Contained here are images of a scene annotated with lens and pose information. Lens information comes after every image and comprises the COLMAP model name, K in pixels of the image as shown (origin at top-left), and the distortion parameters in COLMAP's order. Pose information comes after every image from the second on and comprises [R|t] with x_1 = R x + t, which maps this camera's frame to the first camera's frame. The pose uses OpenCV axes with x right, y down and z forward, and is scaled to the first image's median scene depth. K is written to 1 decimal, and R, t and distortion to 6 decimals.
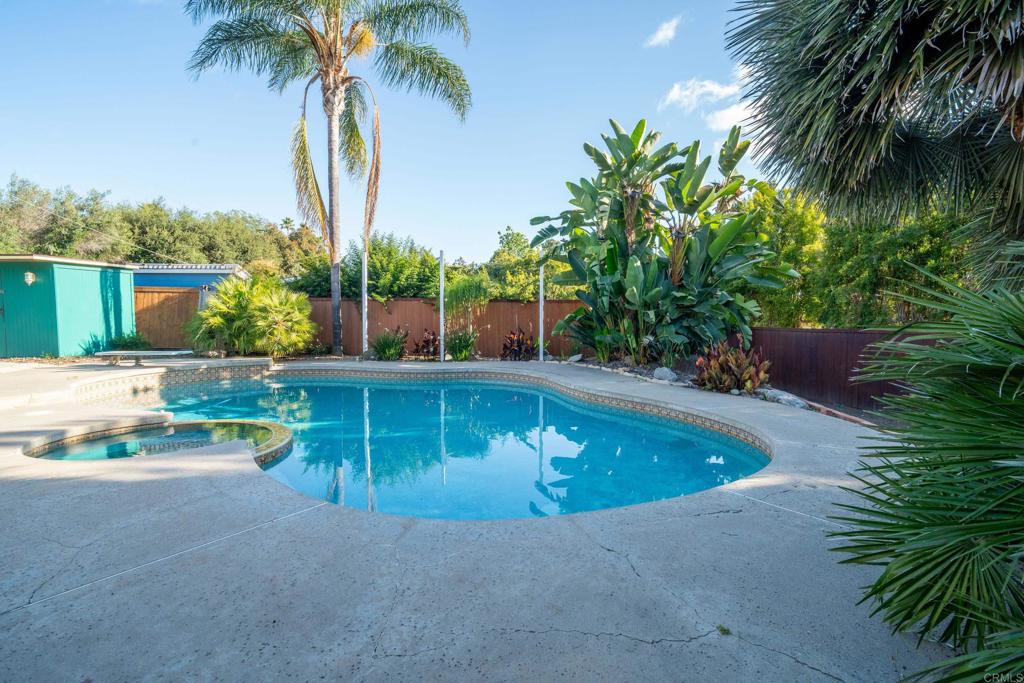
lens RADIAL K [[469.1, 0, 478.6], [0, 469.1, 341.0], [0, 0, 1]] dist [-0.000079, -0.000149]
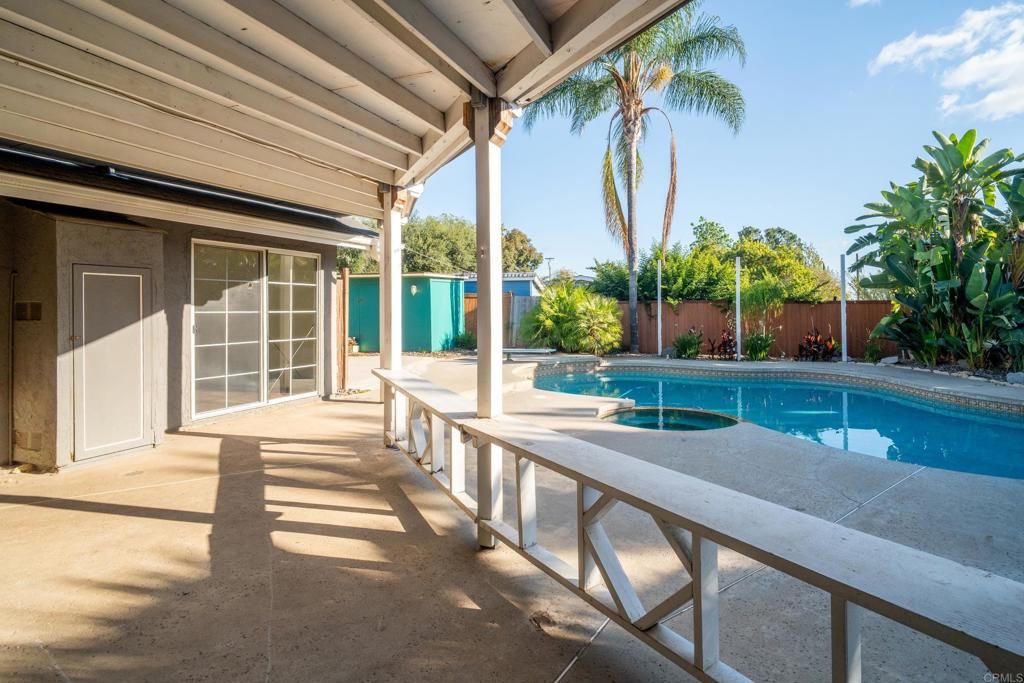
lens RADIAL K [[497.6, 0, 512.4], [0, 497.6, 303.5], [0, 0, 1]] dist [-0.004058, -0.000567]
pose [[0.972751, -0.006148, -0.231772, -0.336396], [-0.007661, 0.998250, -0.058629, -0.016776], [0.231727, 0.058807, 0.971002, -0.233905]]
